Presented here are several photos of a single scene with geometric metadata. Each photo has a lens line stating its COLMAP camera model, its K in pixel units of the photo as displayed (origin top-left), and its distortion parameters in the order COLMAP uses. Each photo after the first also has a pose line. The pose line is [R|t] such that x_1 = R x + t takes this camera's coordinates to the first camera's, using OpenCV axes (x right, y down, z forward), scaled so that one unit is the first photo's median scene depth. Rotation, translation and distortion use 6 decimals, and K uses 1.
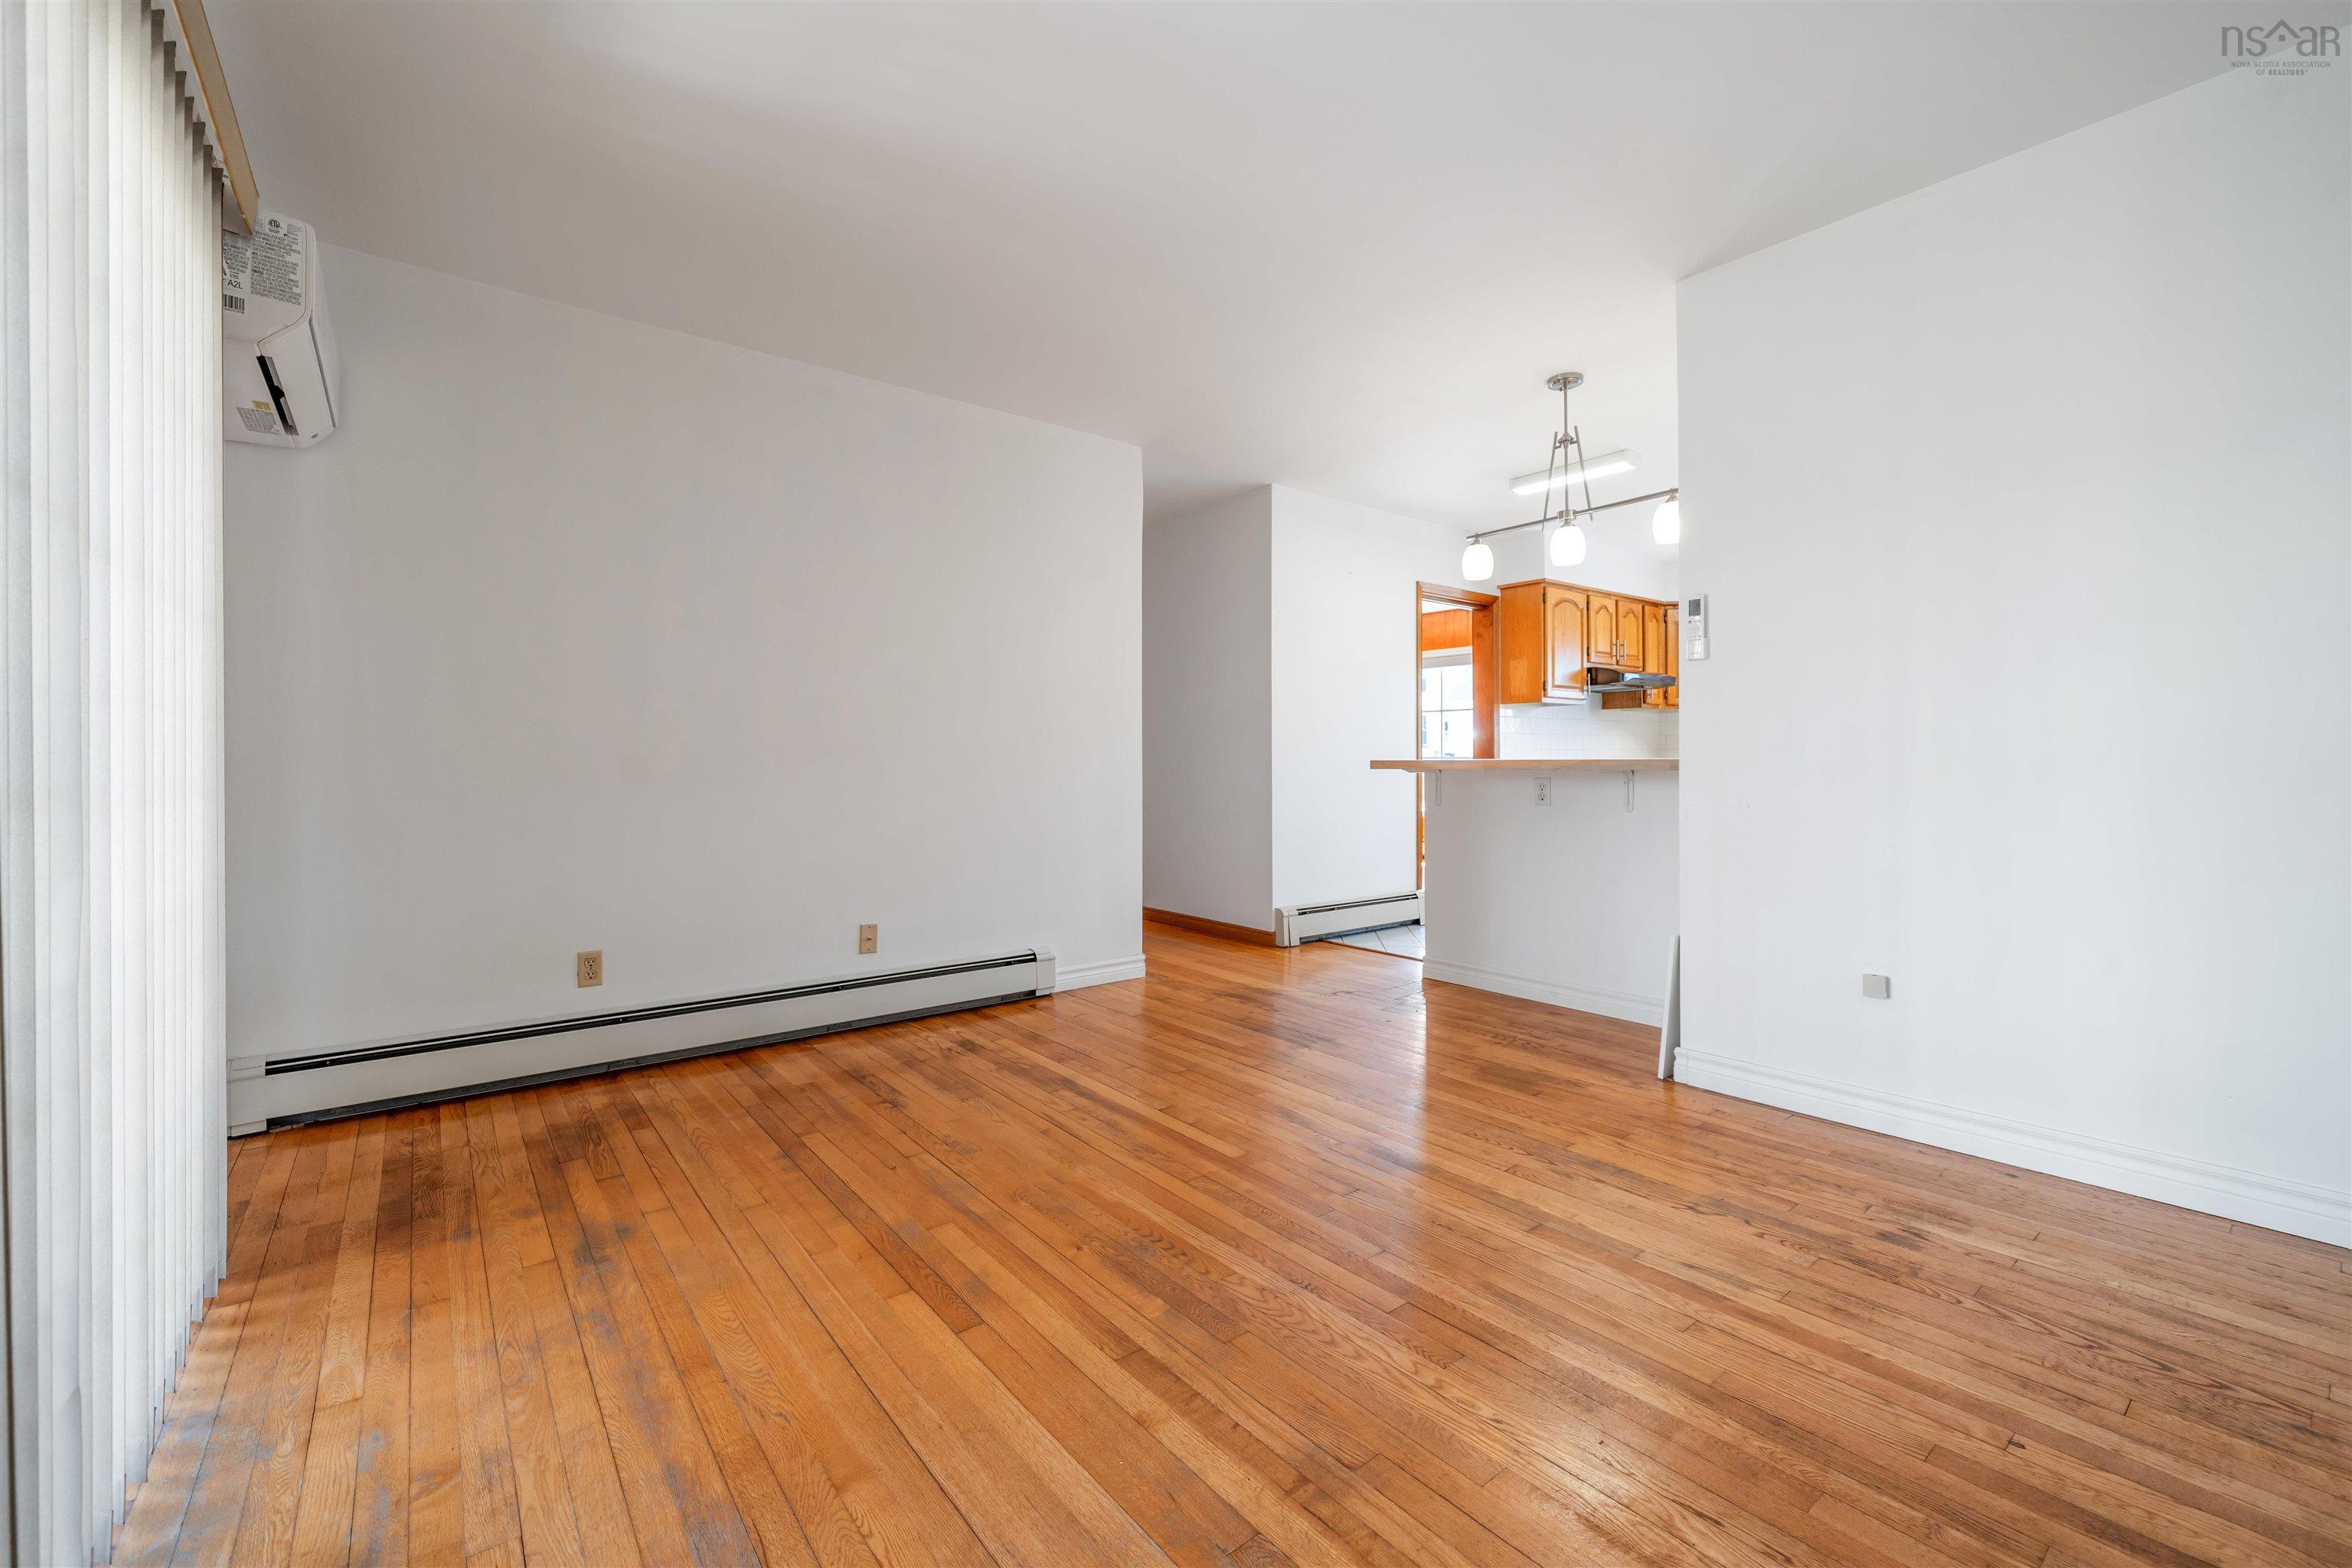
lens RADIAL K [[946.3, 0, 1178.1], [0, 946.3, 764.9], [0, 0, 1]] dist [-0.004986, 0.000540]
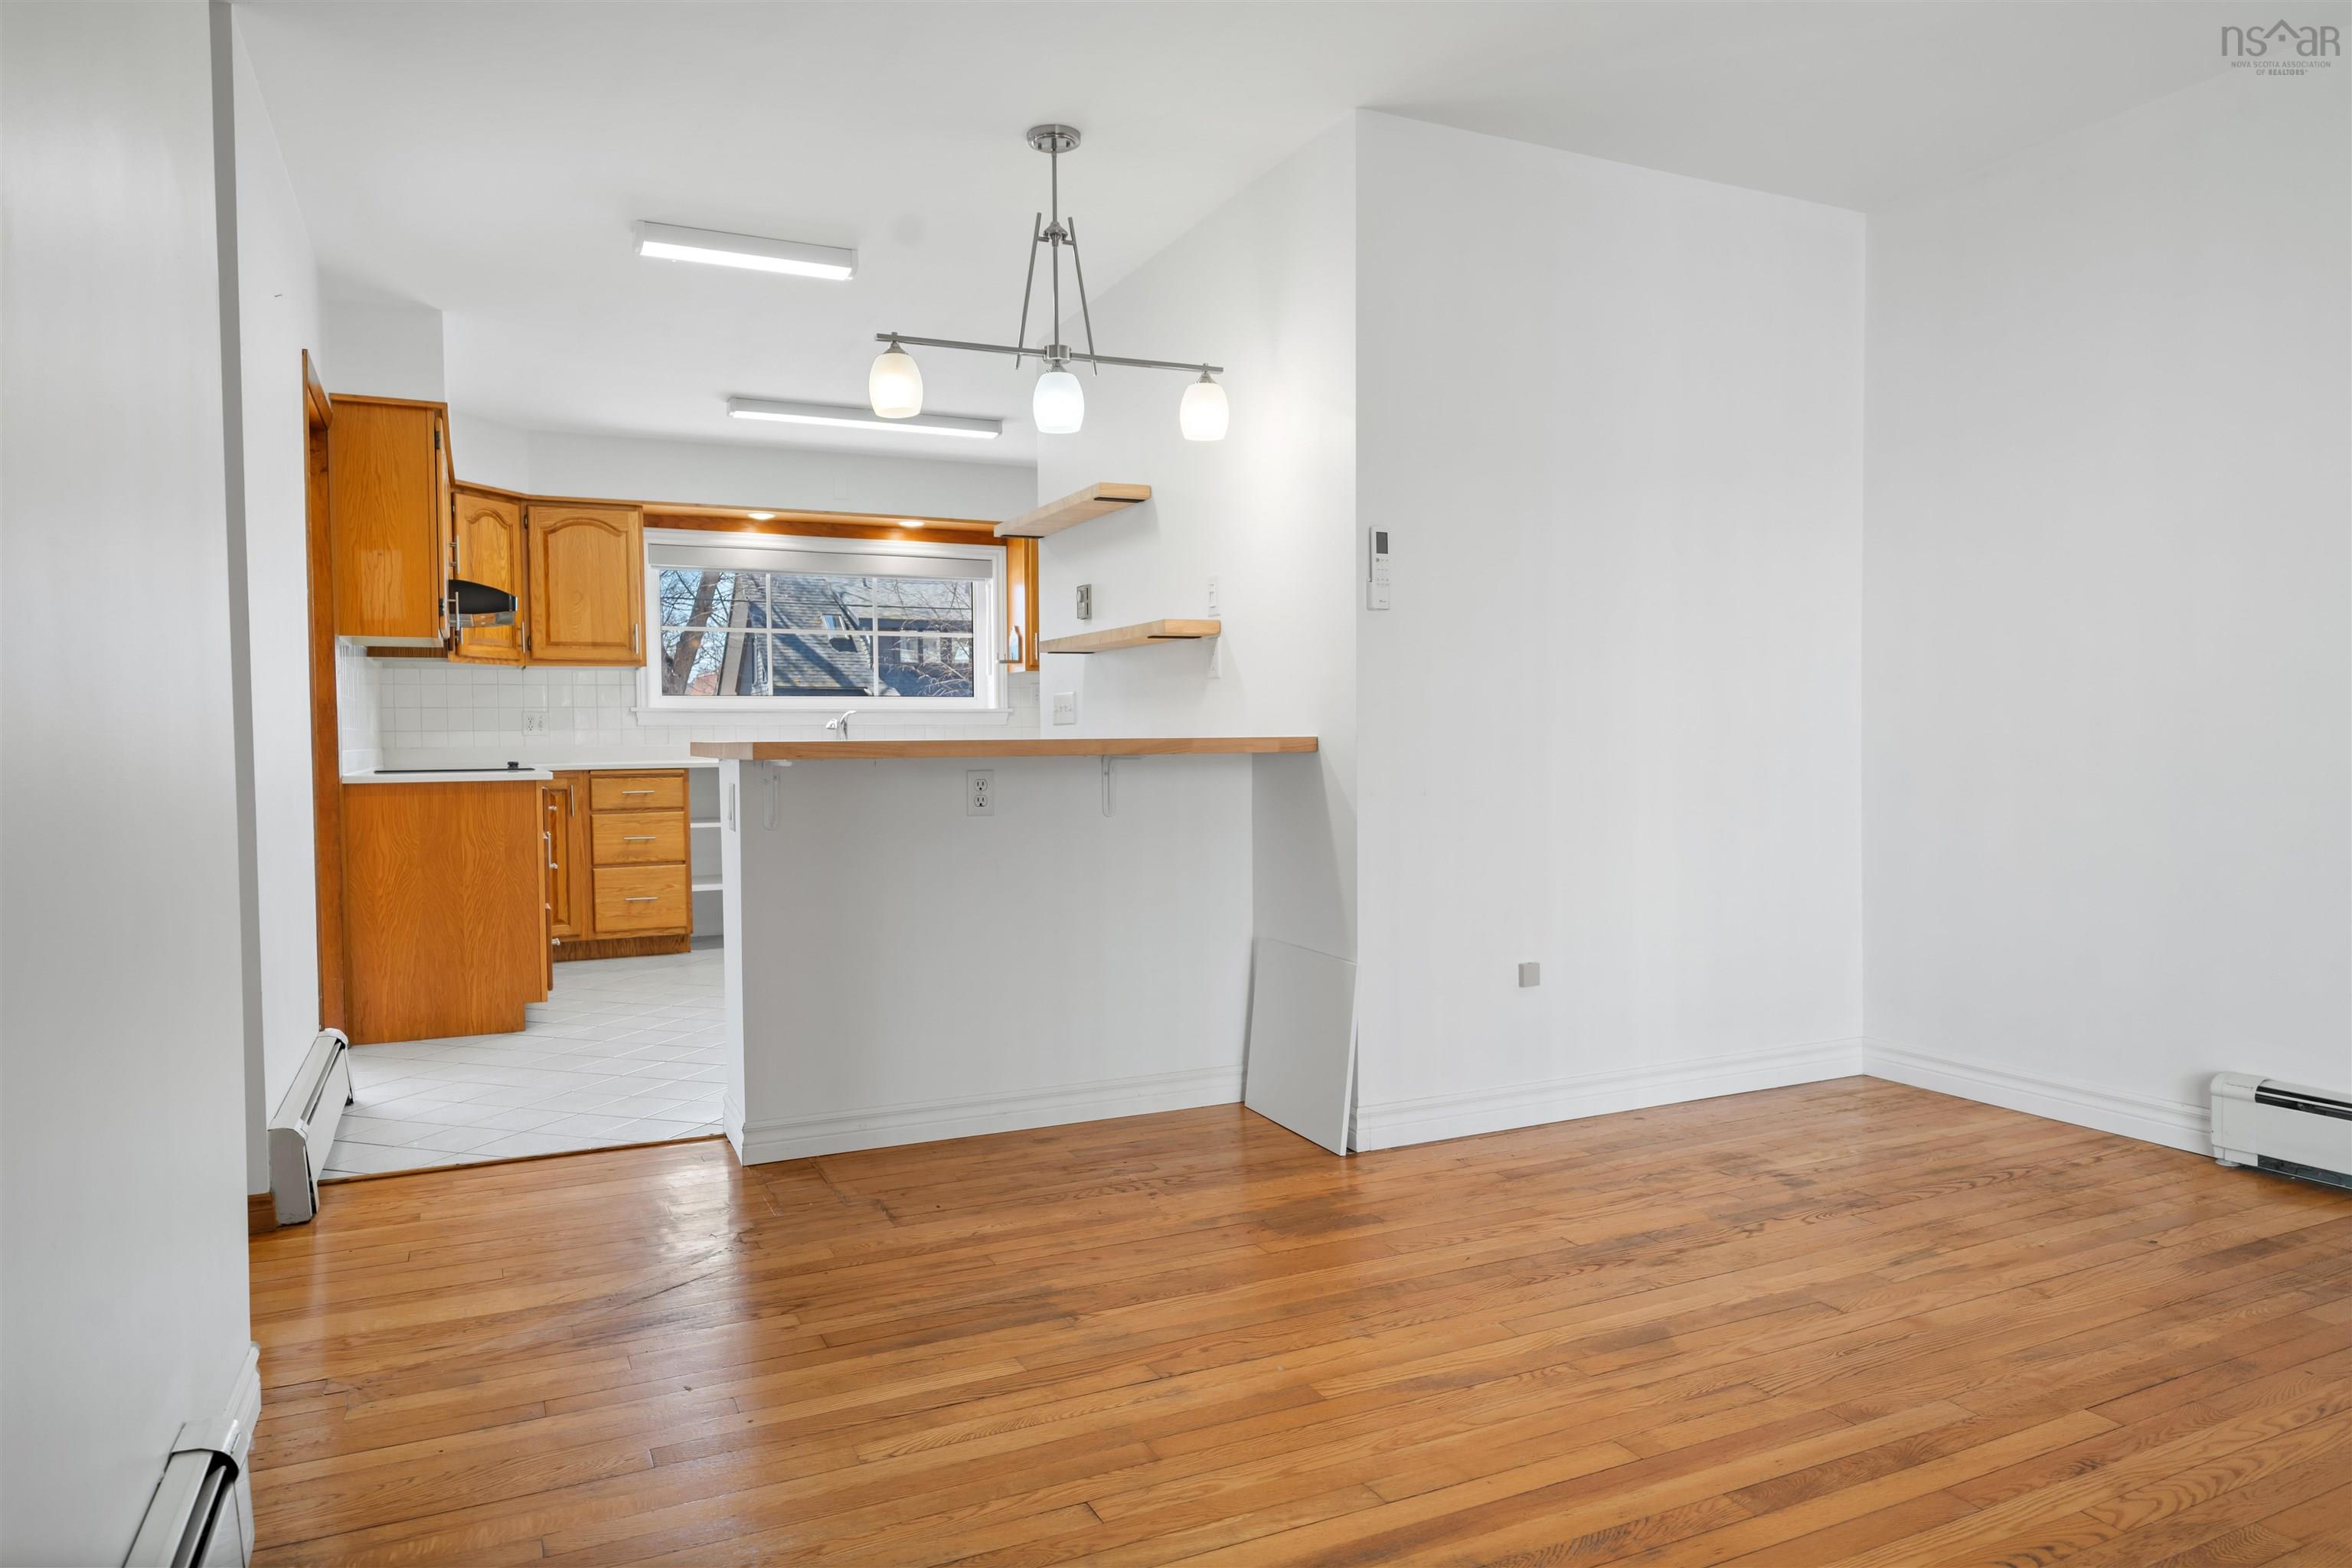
lens RADIAL K [[1472.4, 0, 1158.1], [0, 1472.4, 783.3], [0, 0, 1]] dist [0.013520, -0.006657]
pose [[0.228996, -0.024670, 0.973115, -0.798885], [0.014251, 0.999657, 0.021989, 0.005219], [-0.973323, 0.008833, 0.229269, 1.039564]]
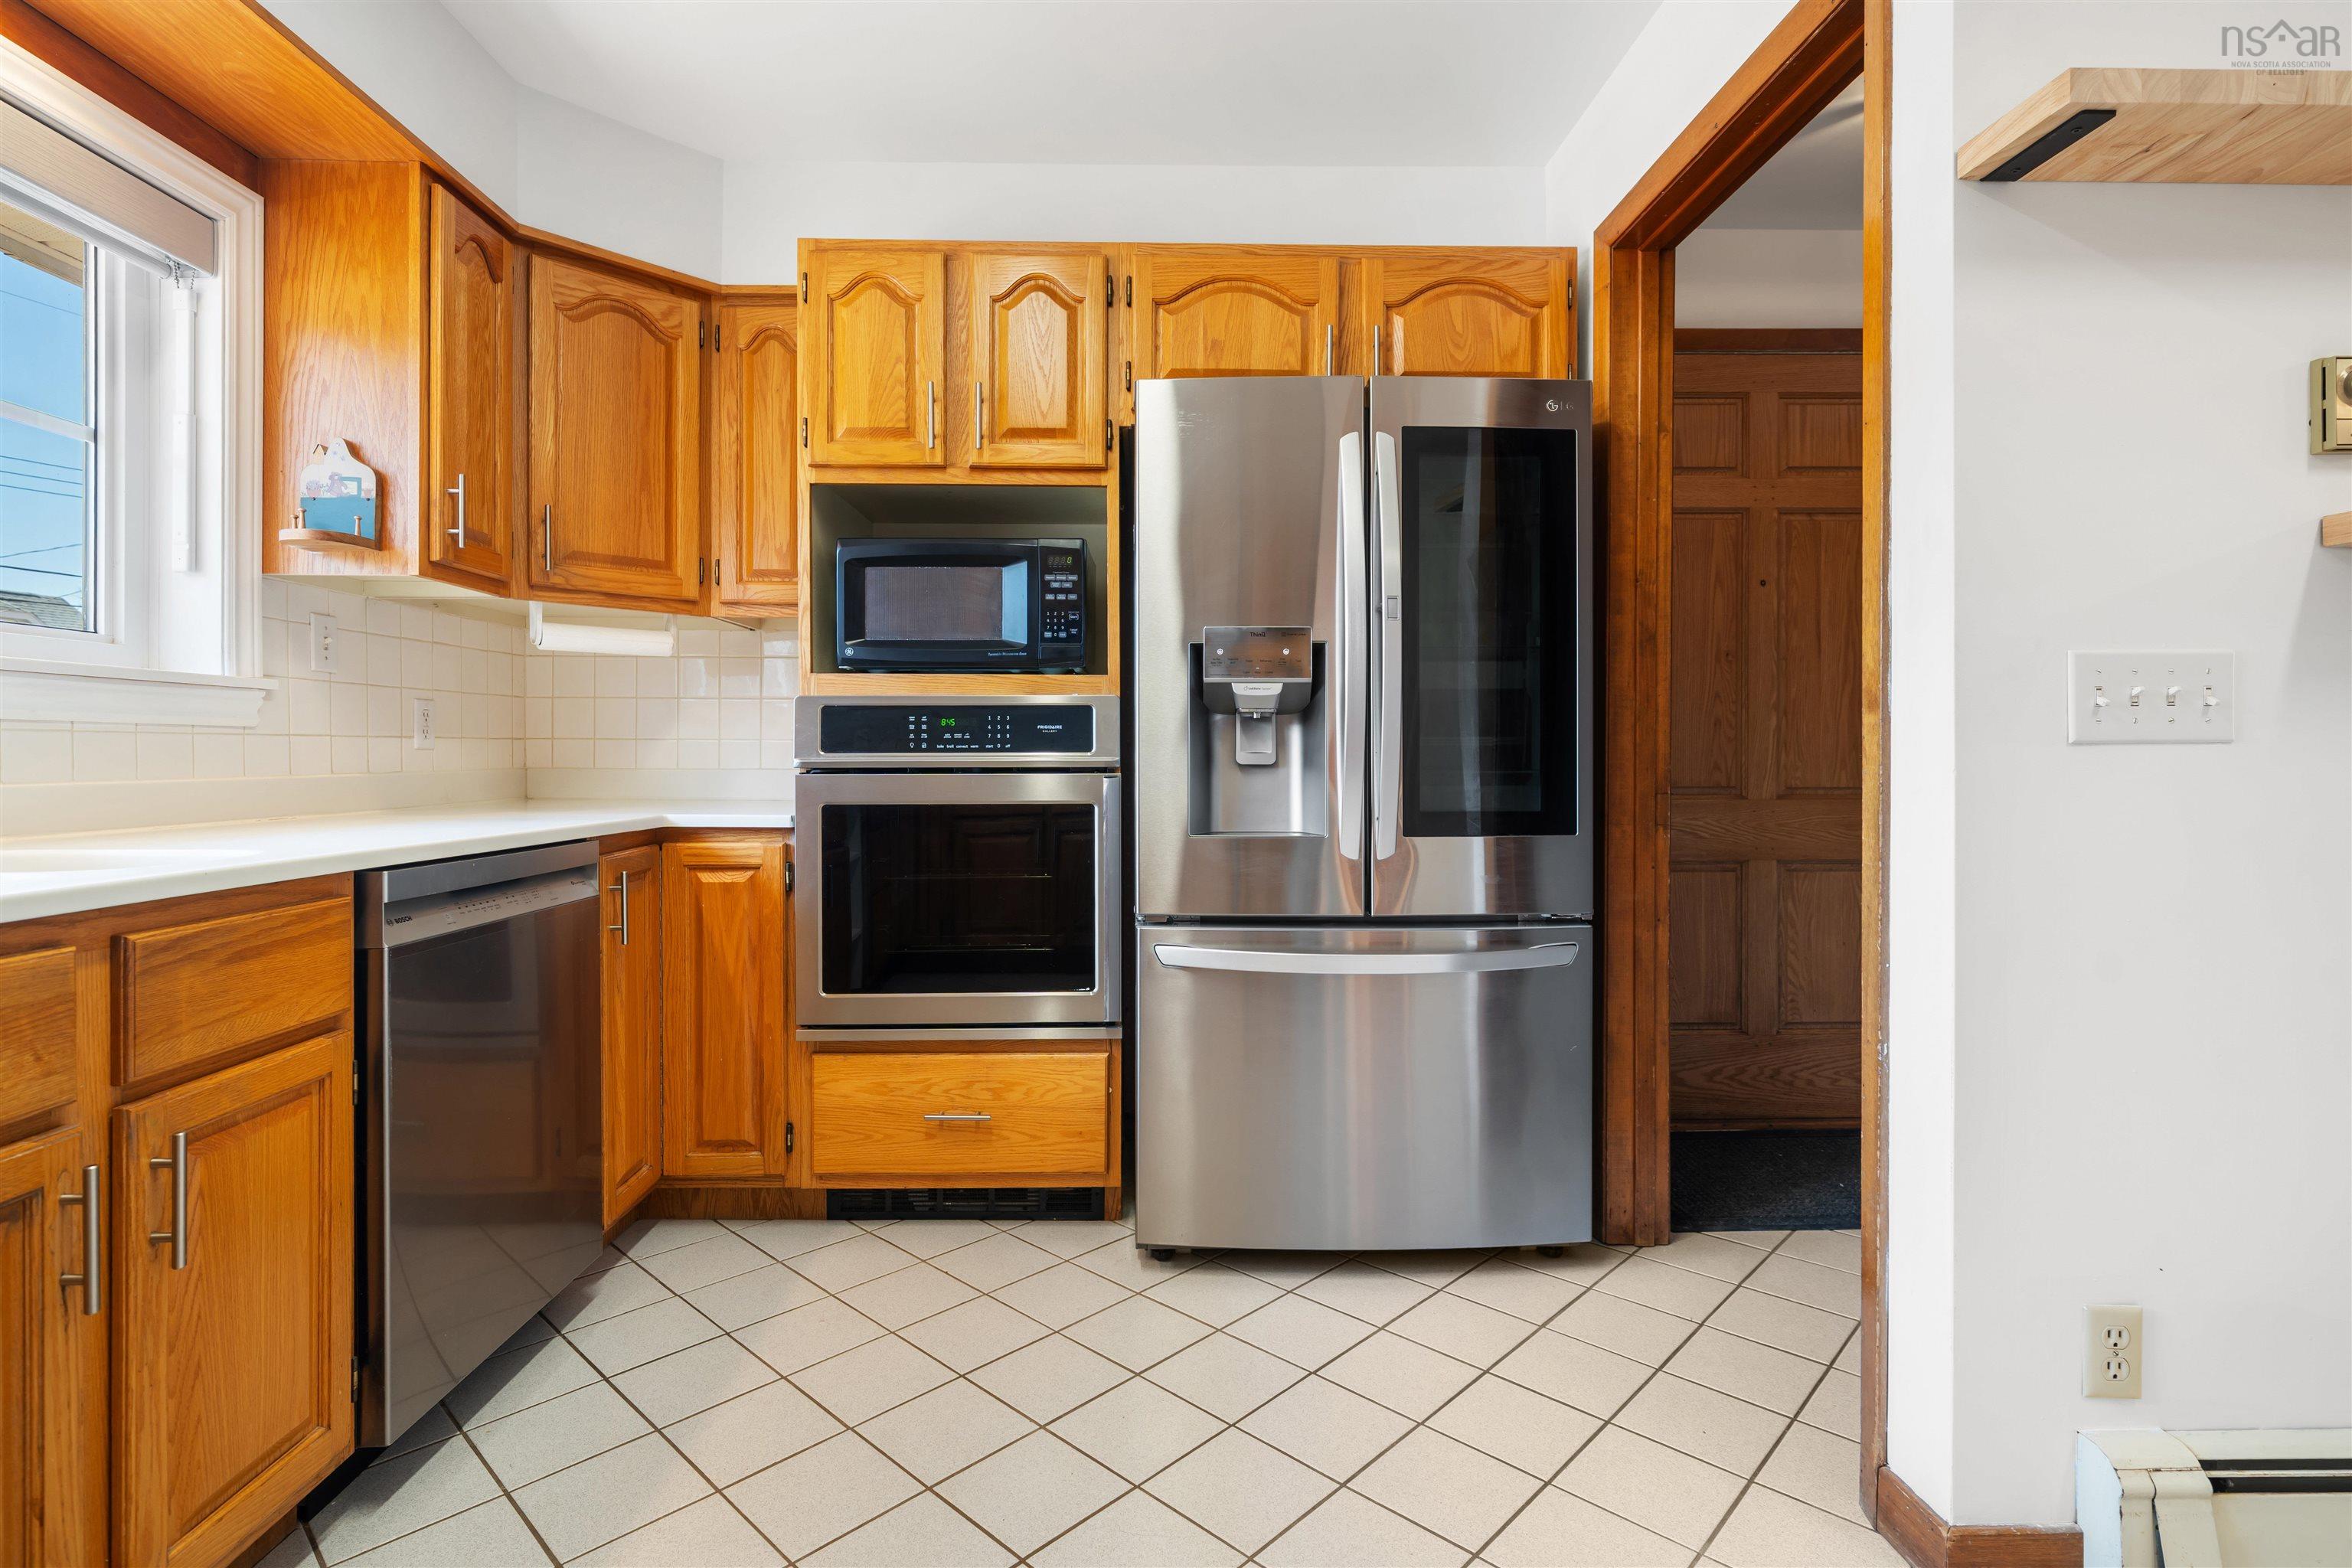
lens RADIAL K [[1135.9, 0, 1173.7], [0, 1135.9, 754.5], [0, 0, 1]] dist [0.000034, -0.000360]
pose [[-0.800329, 0.004563, 0.599543, 1.282903], [0.007055, 0.999973, 0.001807, -0.035760], [-0.599519, 0.005676, -0.800340, 2.400448]]
